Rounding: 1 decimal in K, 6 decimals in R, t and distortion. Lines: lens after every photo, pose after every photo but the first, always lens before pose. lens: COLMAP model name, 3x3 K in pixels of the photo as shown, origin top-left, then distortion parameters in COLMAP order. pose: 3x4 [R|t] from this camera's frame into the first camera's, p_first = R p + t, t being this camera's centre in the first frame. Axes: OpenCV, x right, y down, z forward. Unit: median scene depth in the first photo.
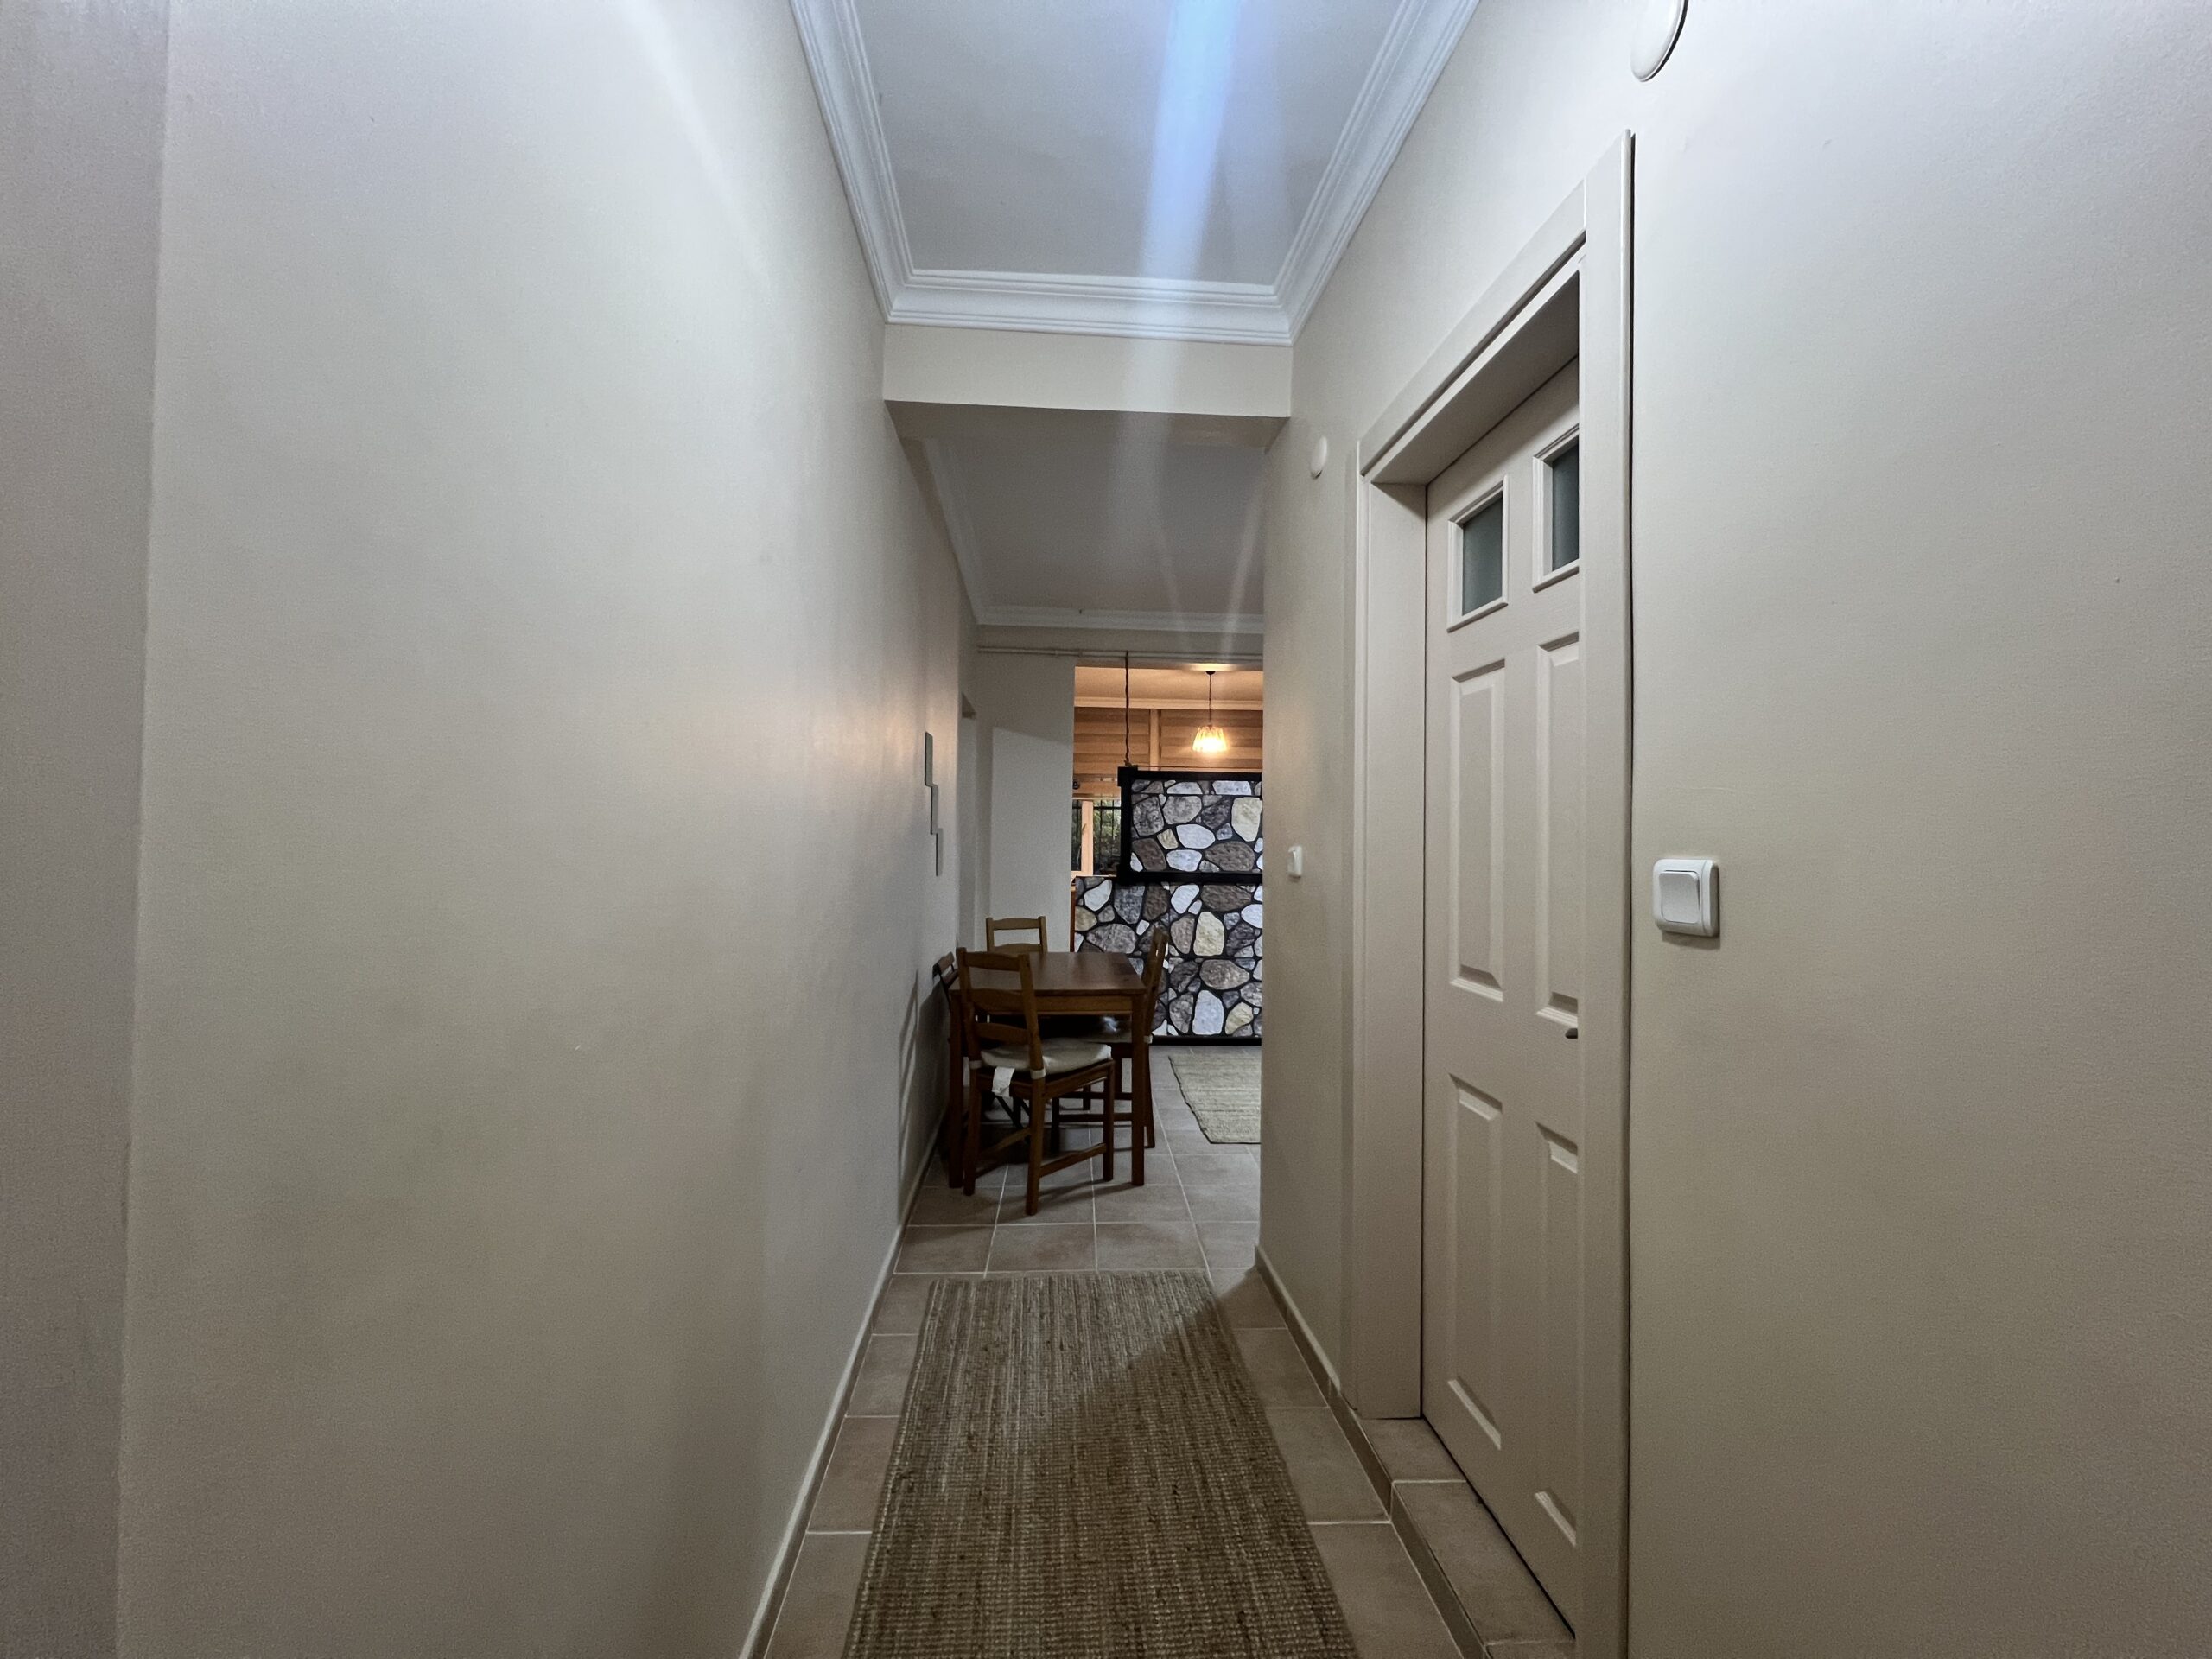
lens RADIAL K [[880.6, 0, 1102.1], [0, 880.6, 827.4], [0, 0, 1]] dist [-0.003302, 0.000363]
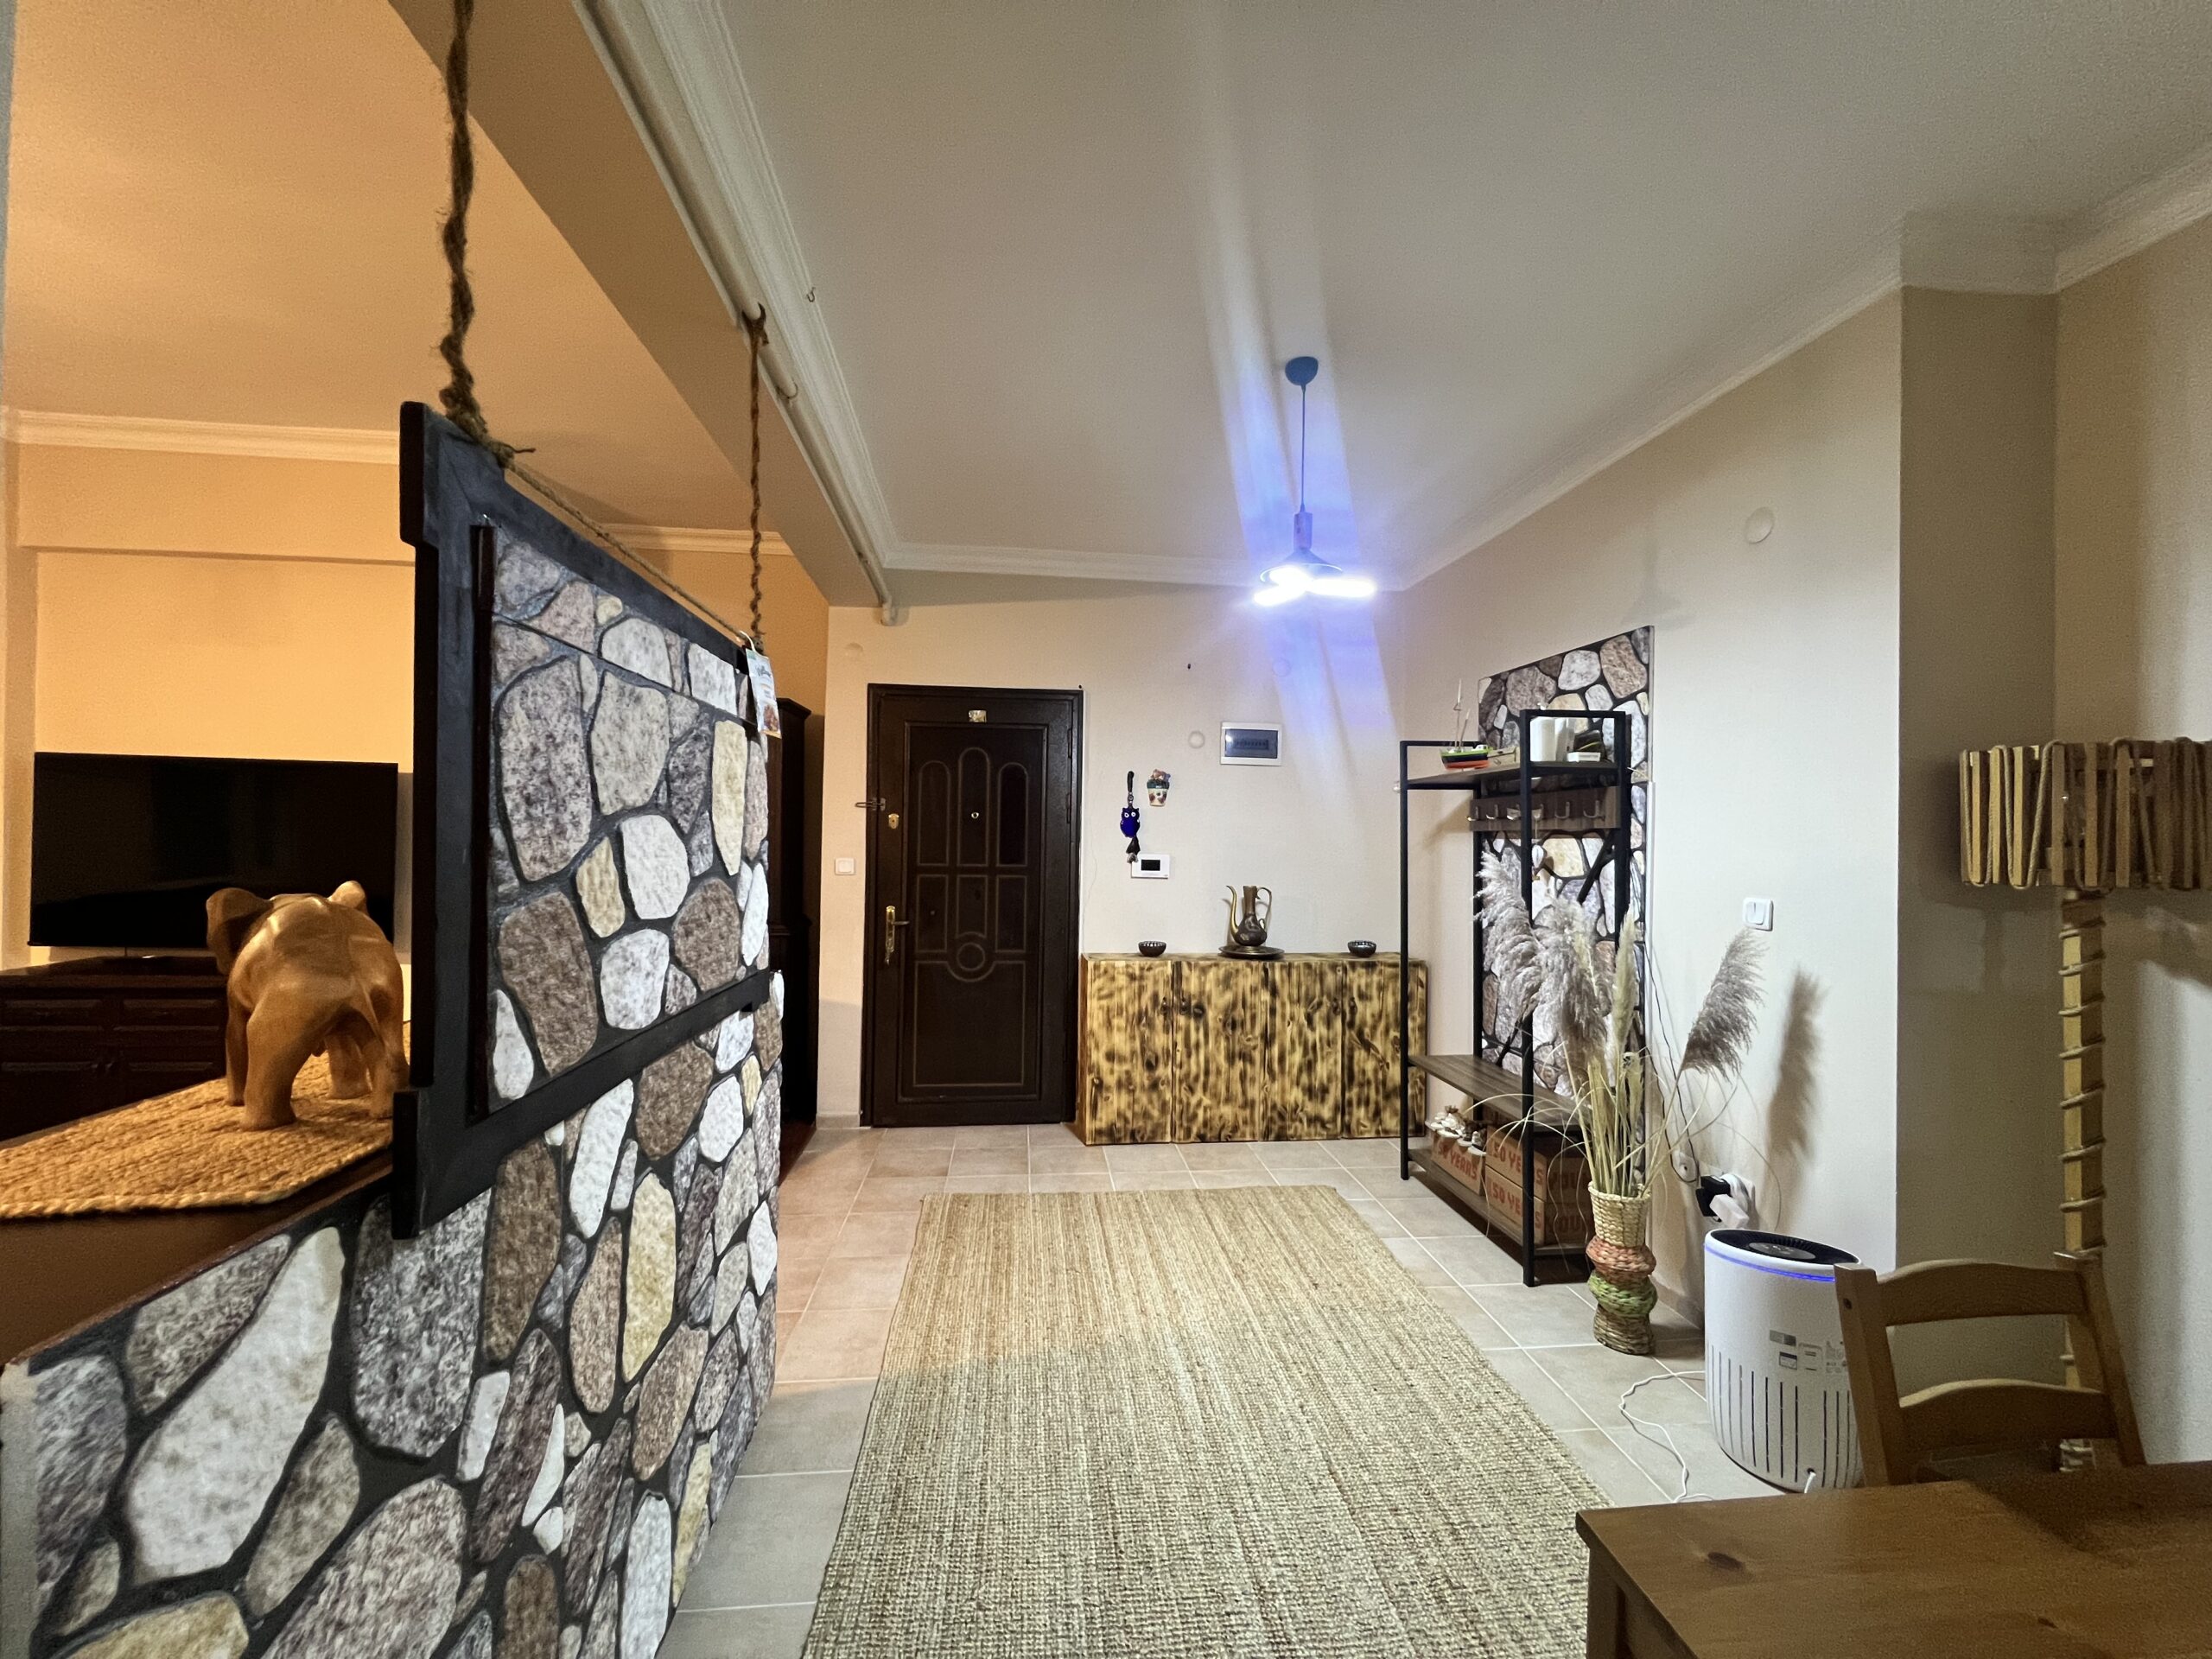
lens RADIAL K [[880.6, 0, 1099.7], [0, 880.6, 828.0], [0, 0, 1]] dist [-0.003302, 0.000363]
pose [[-0.027672, 0.004029, 0.999609, -0.126483], [-0.017276, 0.999841, -0.004508, -0.001390], [-0.999468, -0.017394, -0.027598, 0.889928]]
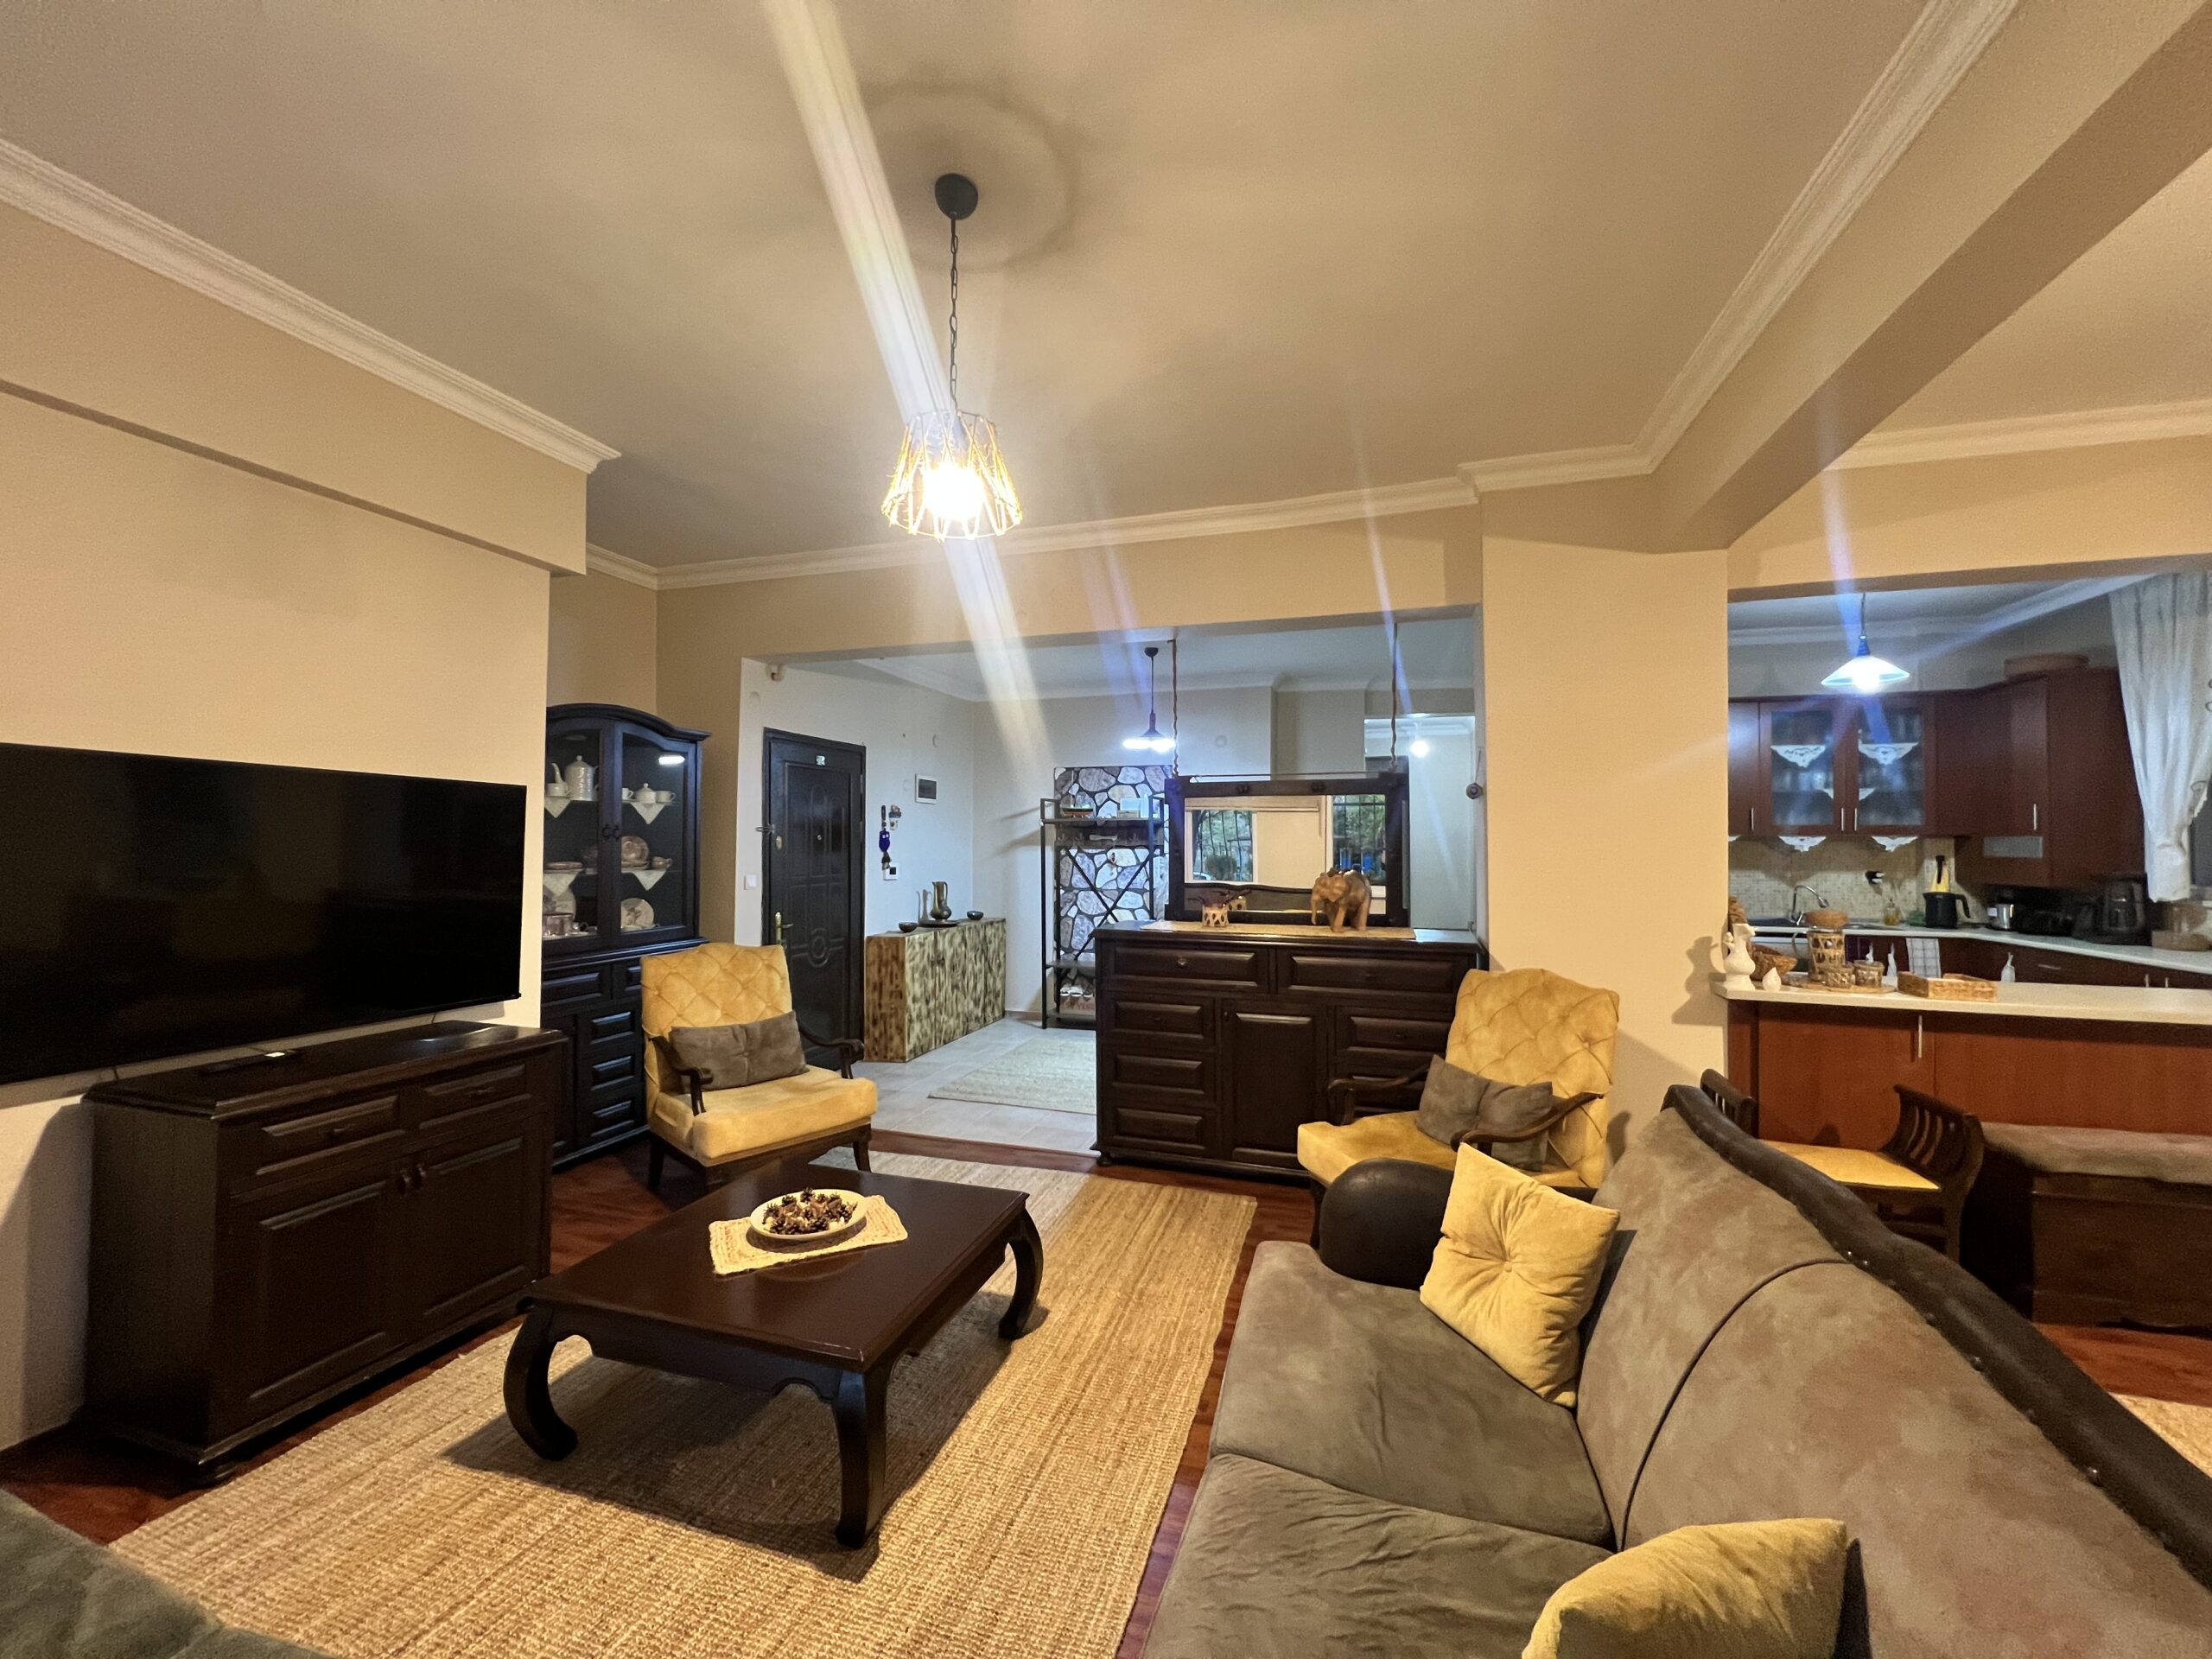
lens RADIAL K [[880.6, 0, 1107.8], [0, 880.6, 821.7], [0, 0, 1]] dist [-0.003302, 0.000363]
pose [[-0.926197, 0.000843, 0.377040, -0.030401], [-0.009549, 0.999624, -0.025693, -0.009358], [-0.376920, -0.027397, -0.925841, 1.761103]]
